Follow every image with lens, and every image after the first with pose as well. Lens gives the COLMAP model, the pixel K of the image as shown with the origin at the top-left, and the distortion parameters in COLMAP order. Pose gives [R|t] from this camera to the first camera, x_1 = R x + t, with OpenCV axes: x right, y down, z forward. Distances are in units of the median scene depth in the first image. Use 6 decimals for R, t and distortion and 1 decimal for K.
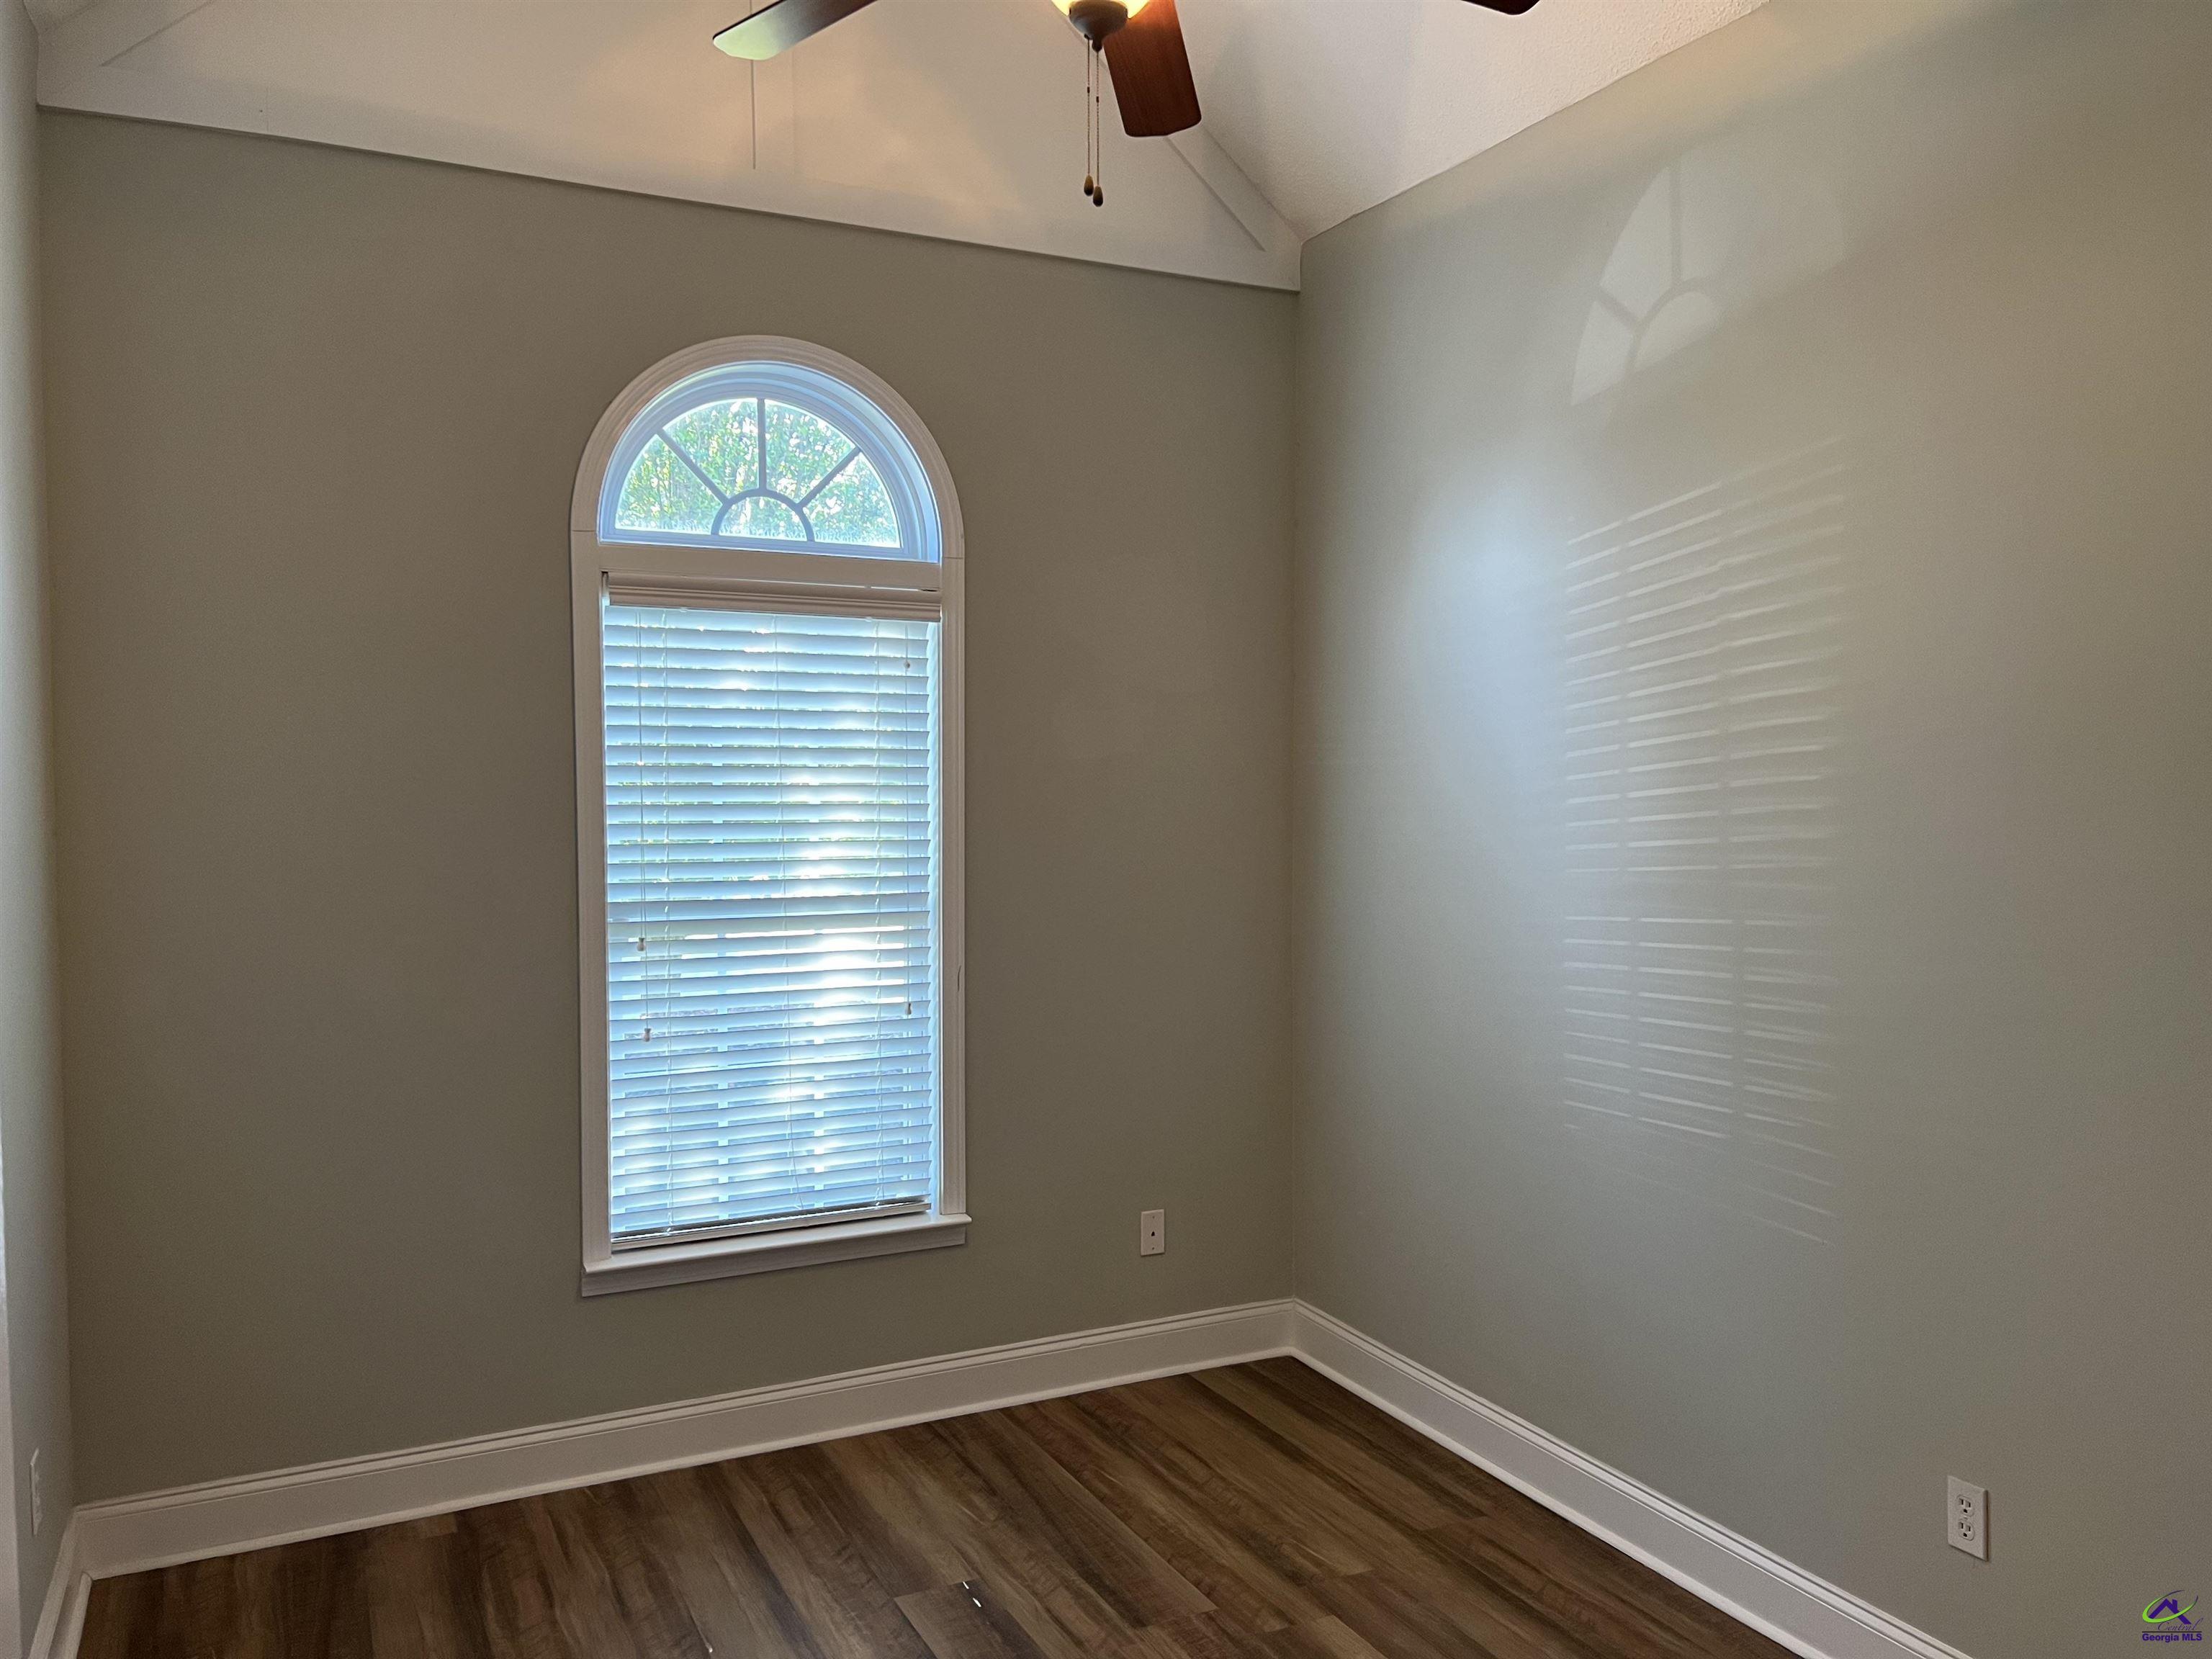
lens RADIAL K [[1659.3, 0, 1108.2], [0, 1659.3, 832.4], [0, 0, 1]] dist [0.053222, -0.056605]
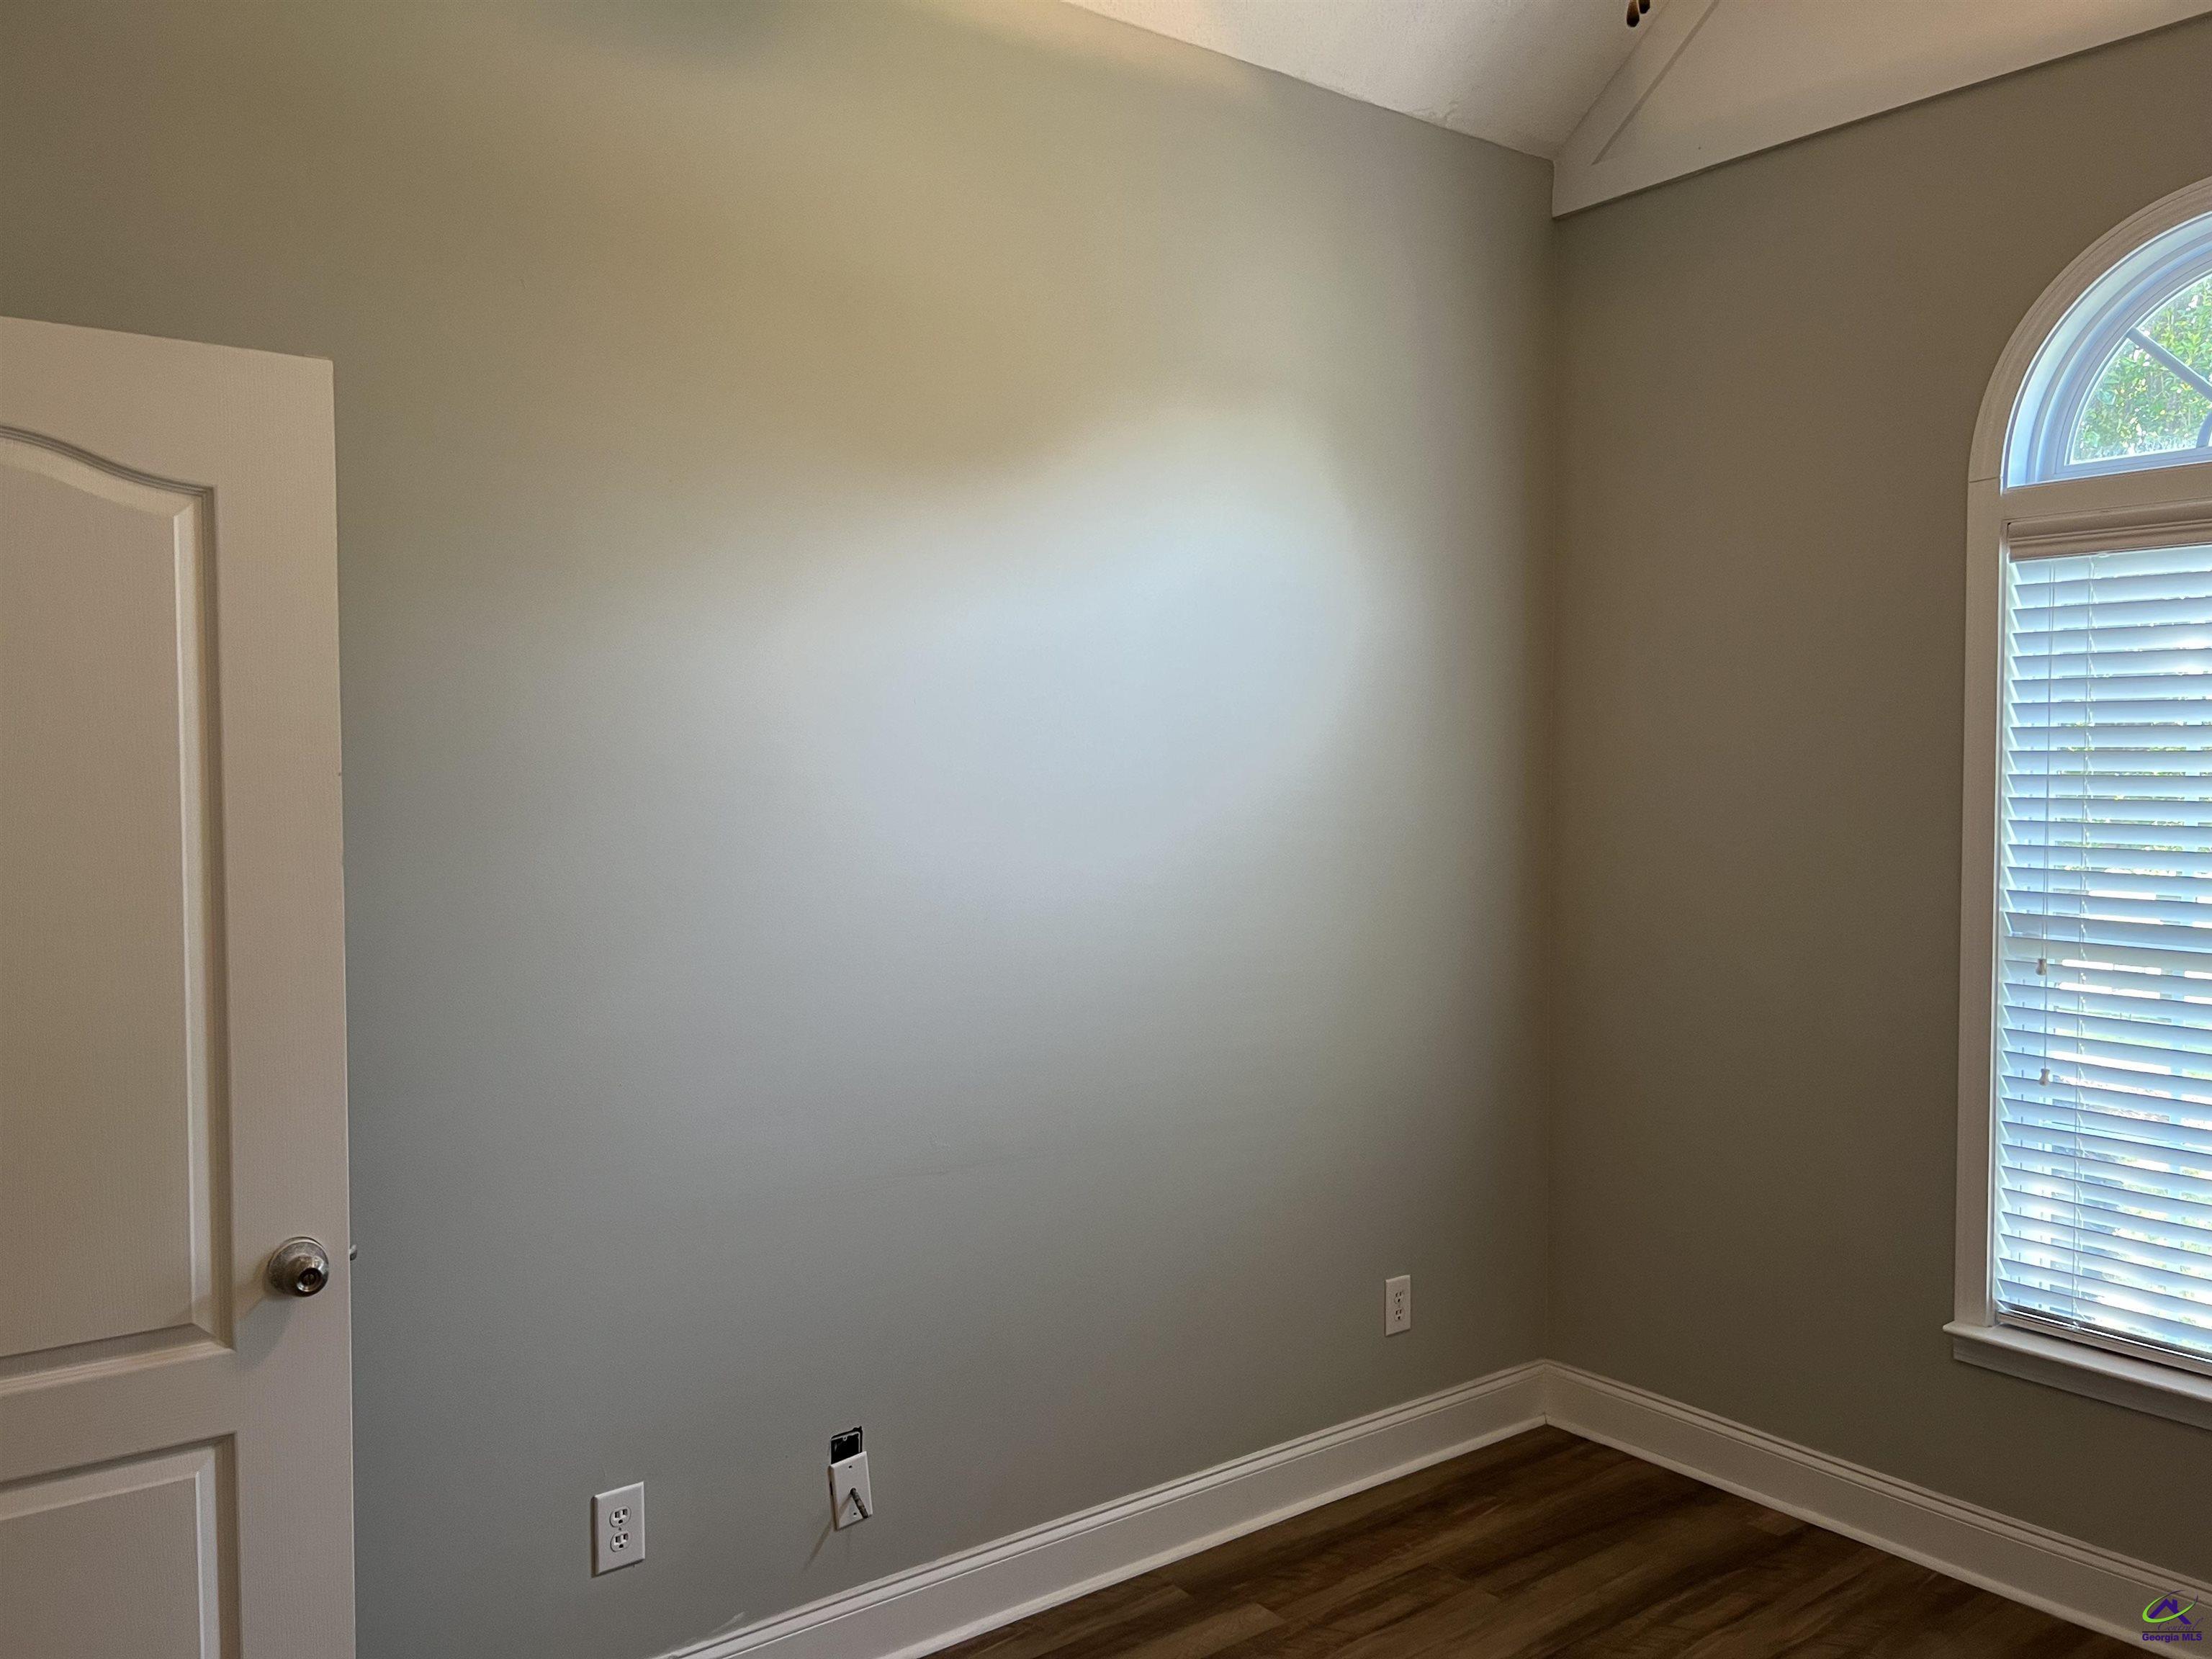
lens RADIAL K [[1659.3, 0, 1108.6], [0, 1659.3, 825.4], [0, 0, 1]] dist [0.053222, -0.056605]
pose [[0.197609, 0.036834, -0.979589, 0.452411], [-0.035441, 0.998909, 0.030411, -0.012278], [0.979640, 0.028708, 0.198699, 0.389151]]
